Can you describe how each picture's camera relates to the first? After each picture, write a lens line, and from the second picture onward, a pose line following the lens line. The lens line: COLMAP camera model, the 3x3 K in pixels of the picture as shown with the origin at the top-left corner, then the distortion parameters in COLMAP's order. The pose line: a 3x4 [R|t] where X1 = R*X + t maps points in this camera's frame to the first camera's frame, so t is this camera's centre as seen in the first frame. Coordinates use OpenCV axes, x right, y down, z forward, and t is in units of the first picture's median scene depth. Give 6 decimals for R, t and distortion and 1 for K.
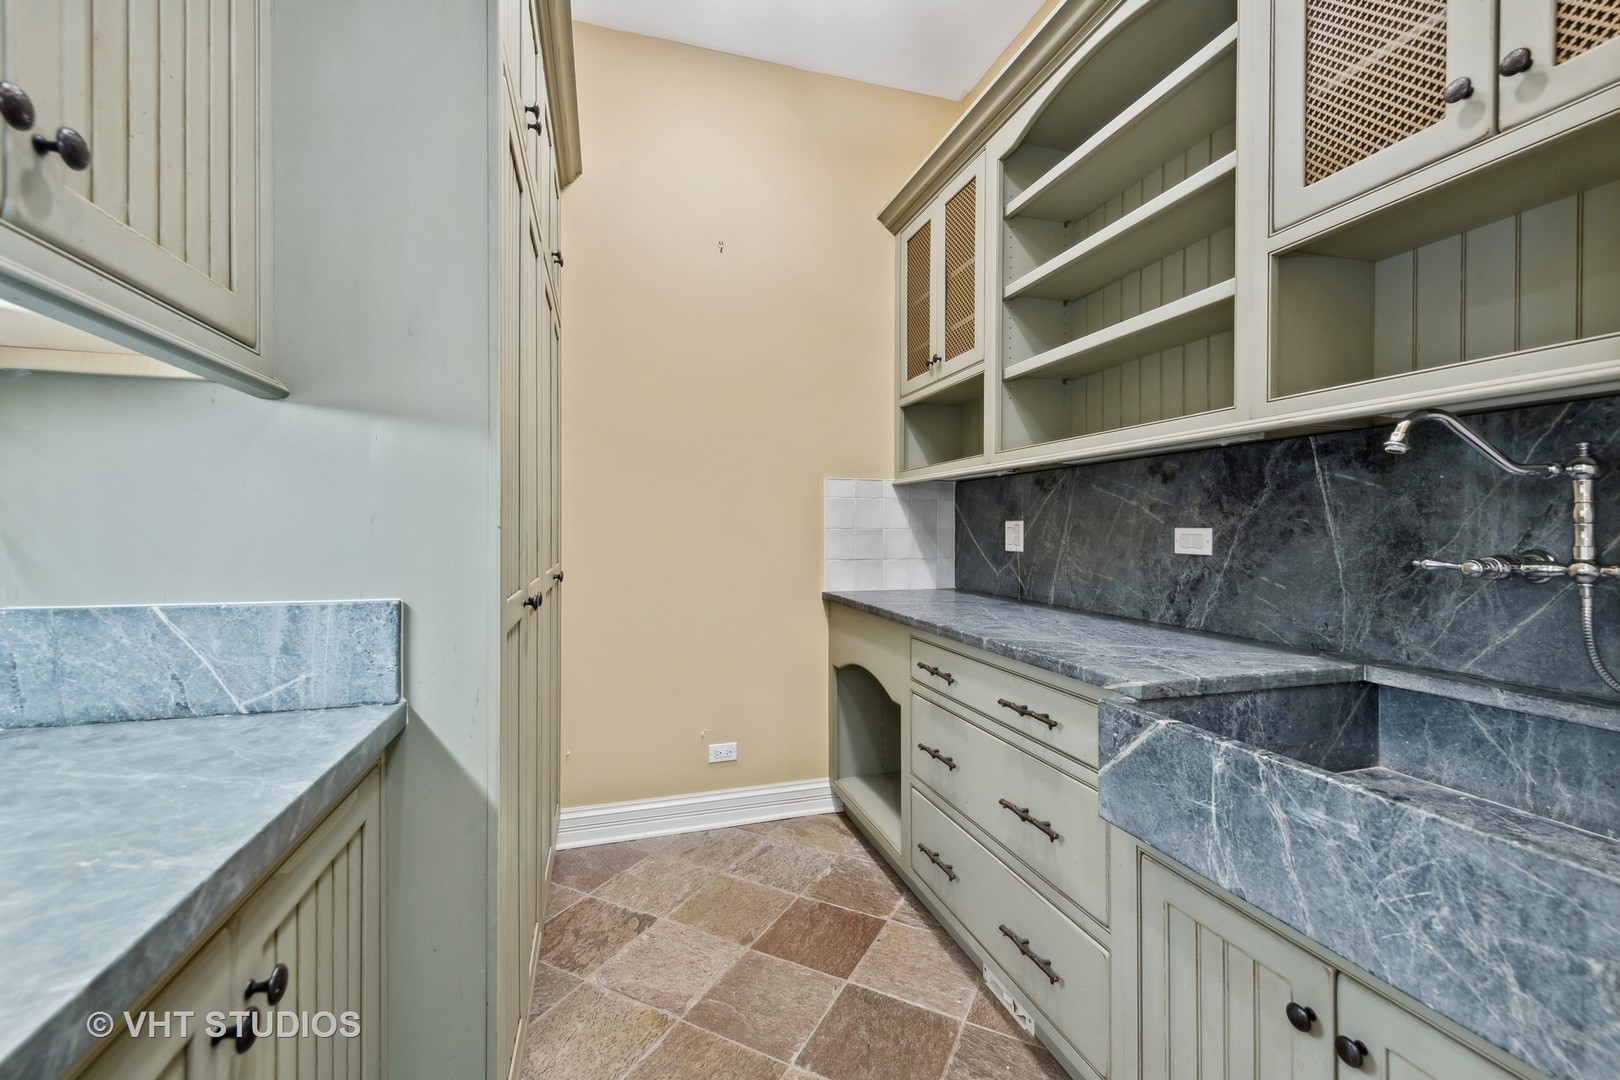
lens RADIAL K [[676.7, 0, 812.6], [0, 676.7, 528.9], [0, 0, 1]] dist [0.003182, -0.001876]
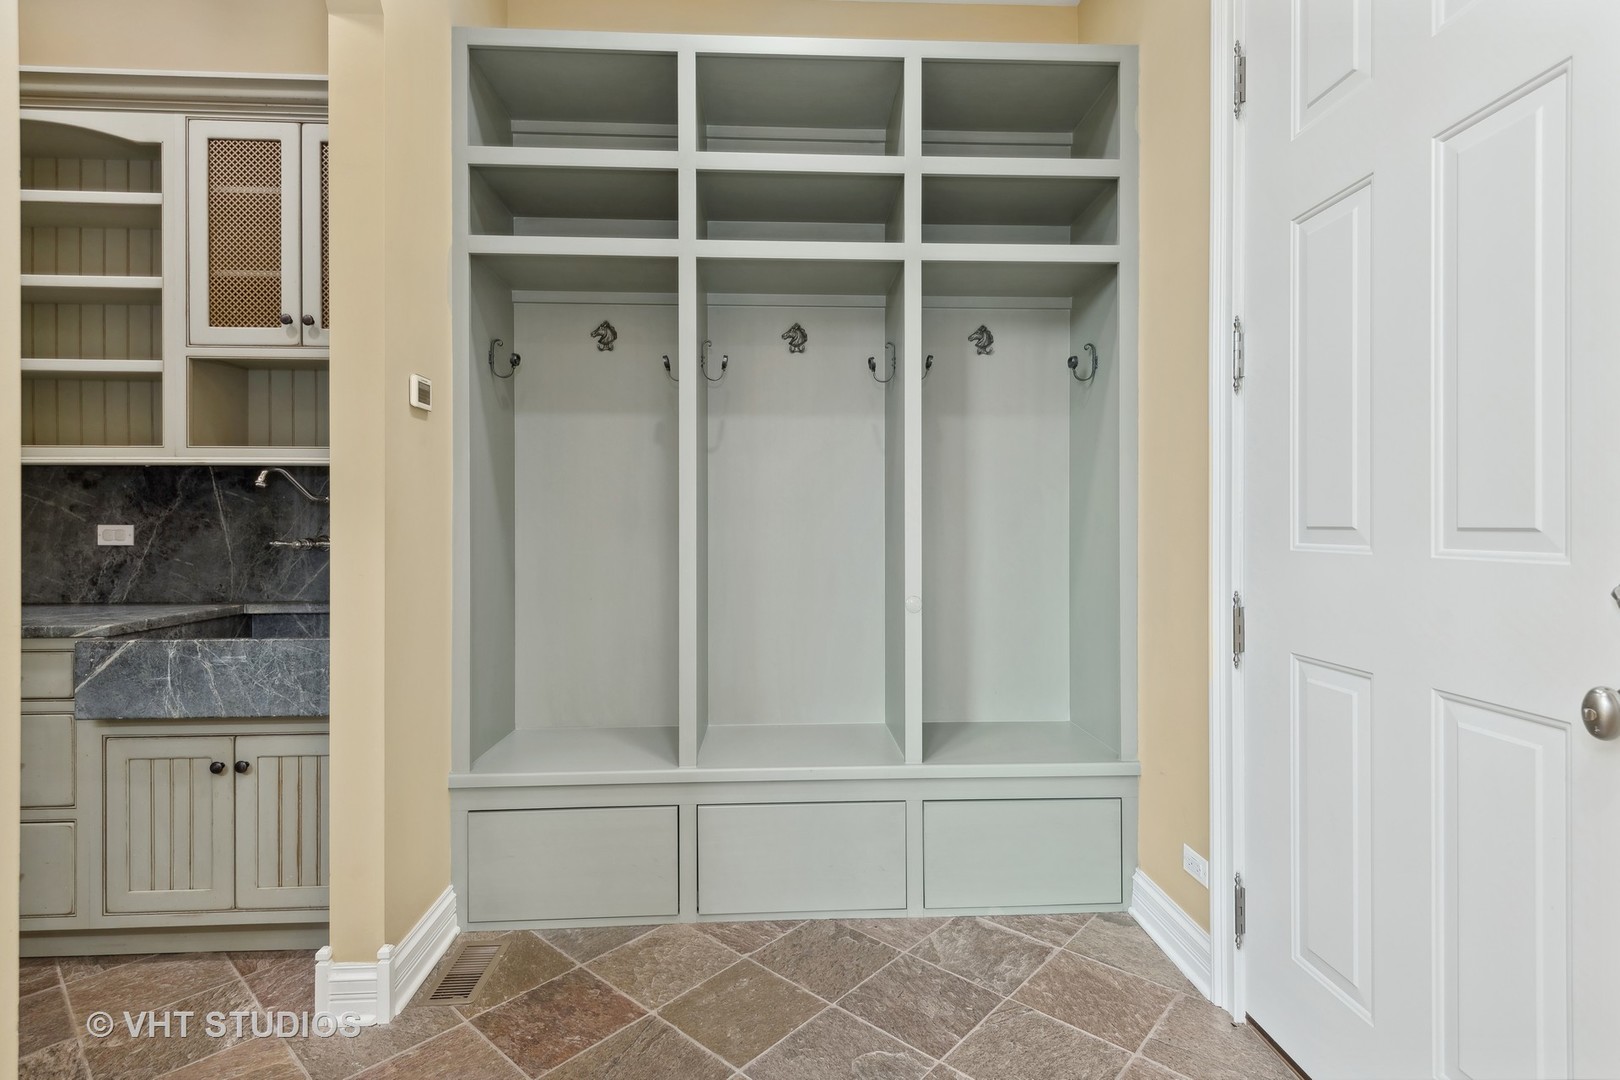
lens RADIAL K [[808.9, 0, 813.1], [0, 808.9, 526.3], [0, 0, 1]] dist [0.019910, -0.002389]
pose [[0.262830, -0.005269, 0.964828, -0.868313], [0.002598, 0.999985, 0.004753, -0.004021], [-0.964839, 0.001258, 0.262839, -1.012926]]
